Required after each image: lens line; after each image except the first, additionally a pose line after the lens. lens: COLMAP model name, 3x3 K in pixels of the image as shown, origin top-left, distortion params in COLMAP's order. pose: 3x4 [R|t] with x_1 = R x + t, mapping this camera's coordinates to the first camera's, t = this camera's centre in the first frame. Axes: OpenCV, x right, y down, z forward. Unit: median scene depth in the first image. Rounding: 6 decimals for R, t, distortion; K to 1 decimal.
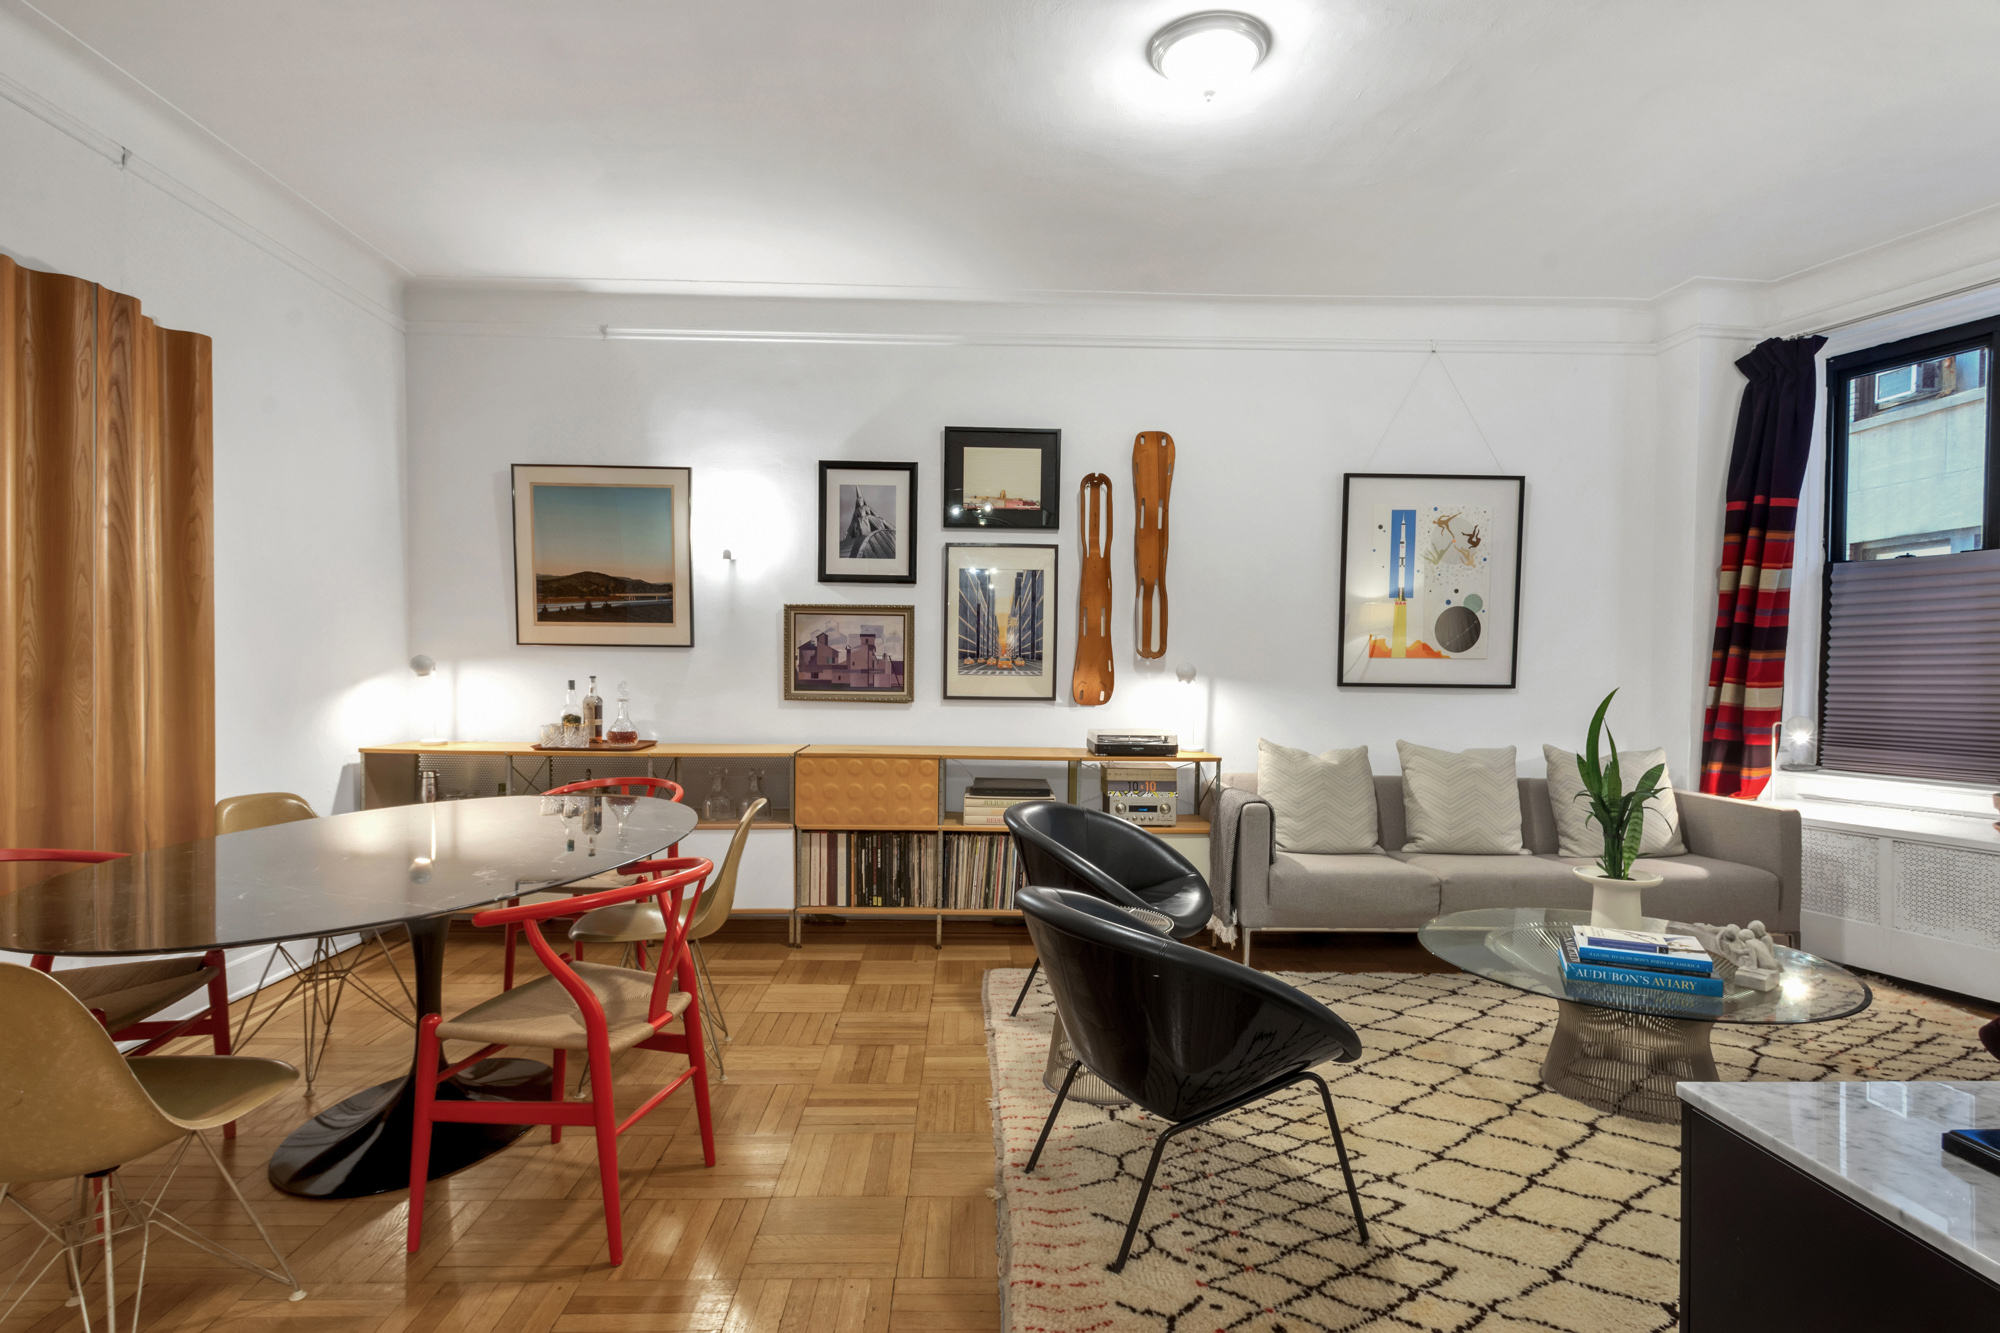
lens RADIAL K [[876.6, 0, 989.0], [0, 876.6, 677.9], [0, 0, 1]] dist [-0.000413, 0.000180]
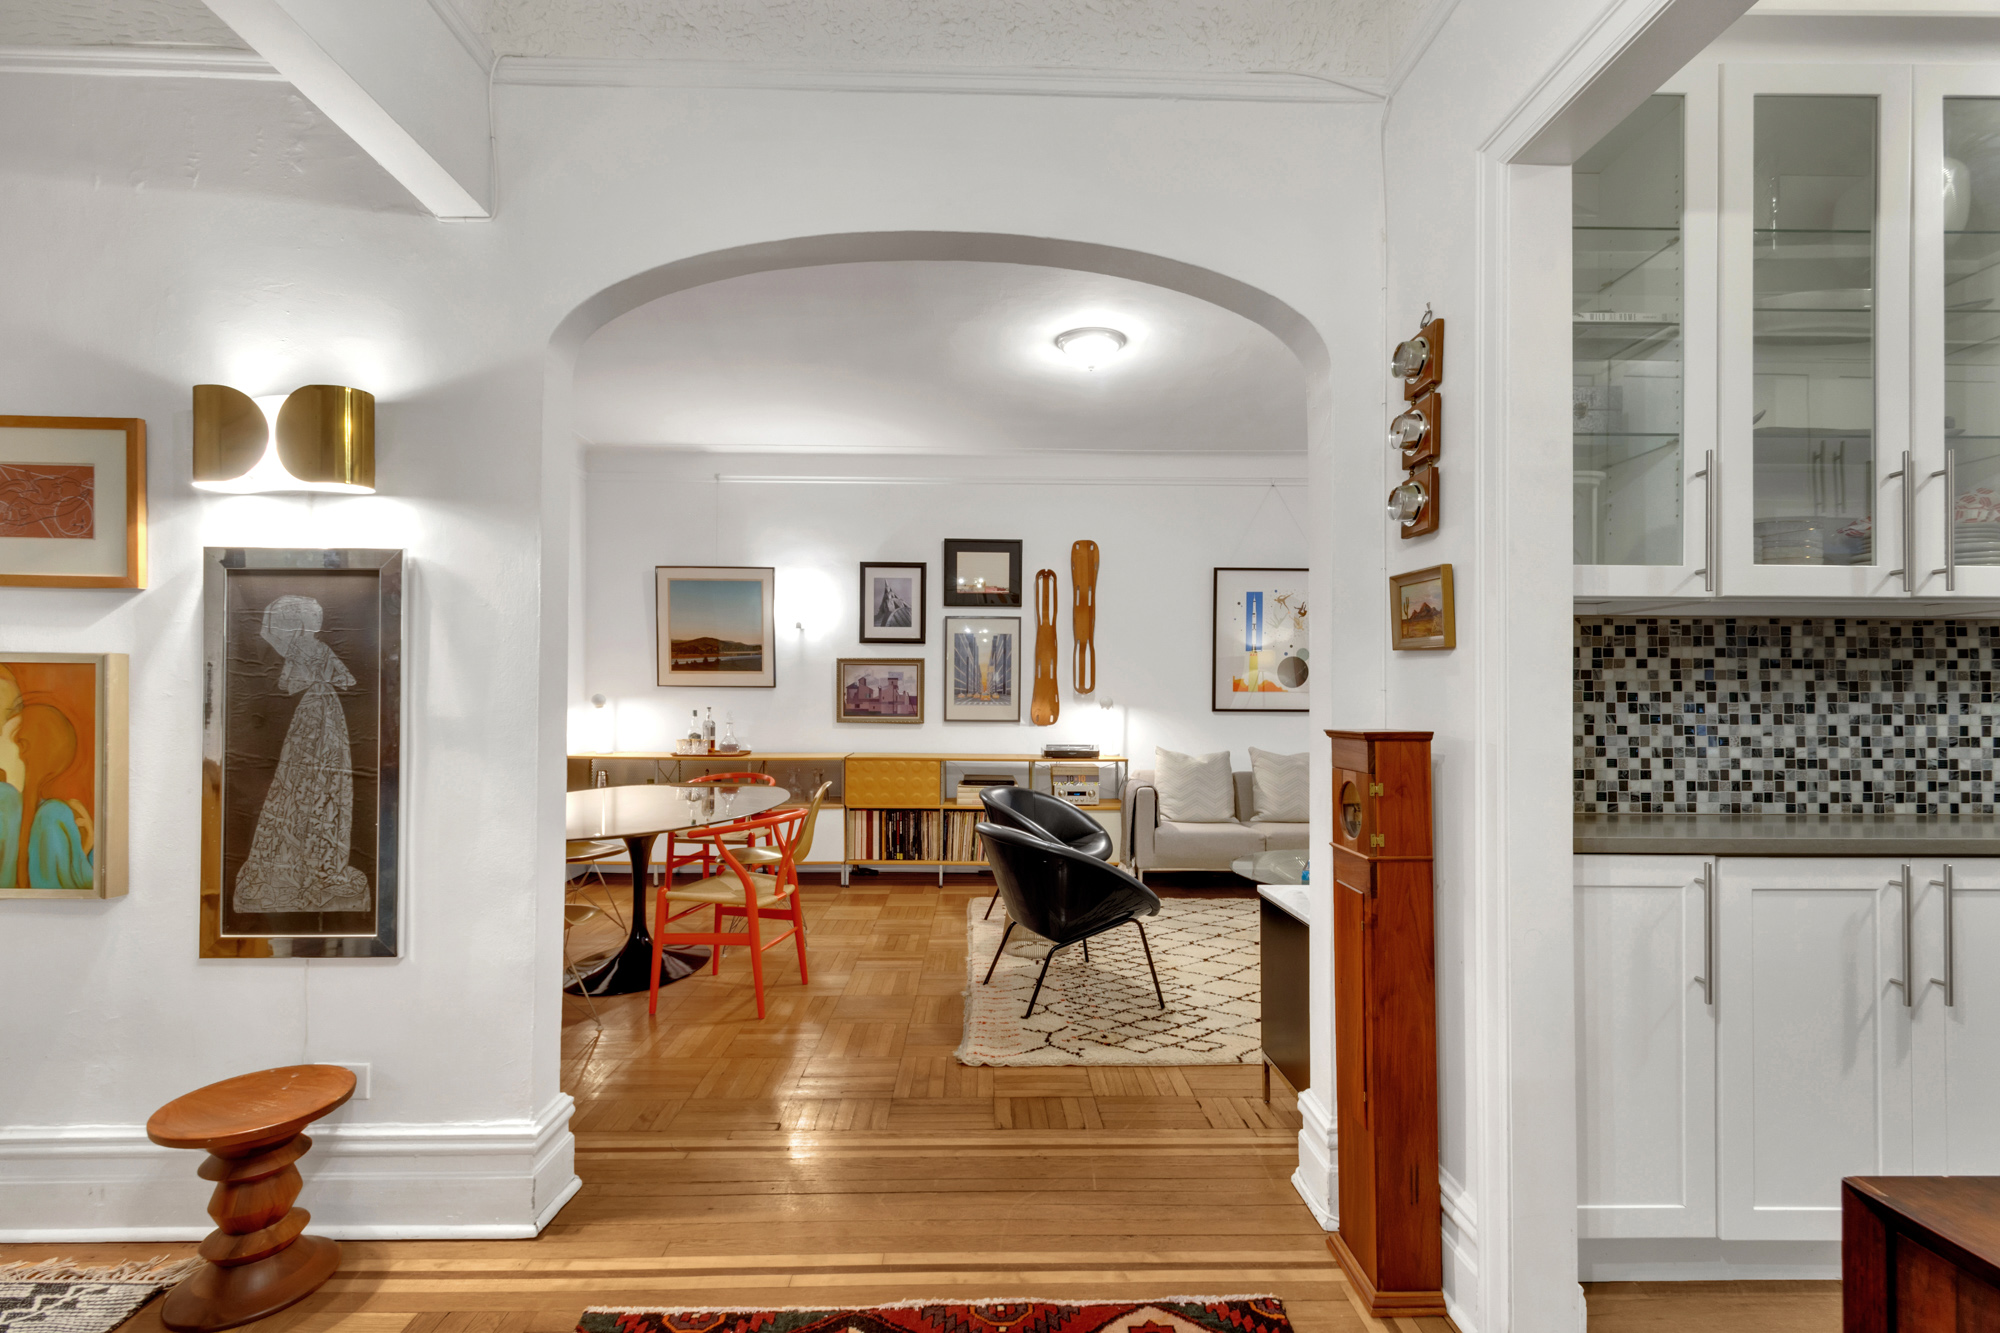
lens RADIAL K [[876.6, 0, 1004.8], [0, 876.6, 675.9], [0, 0, 1]] dist [-0.000413, 0.000180]
pose [[0.999958, -0.006228, -0.006785, 0.063452], [0.005969, 0.999278, -0.037529, 0.003550], [0.007013, 0.037487, 0.999273, -0.499958]]
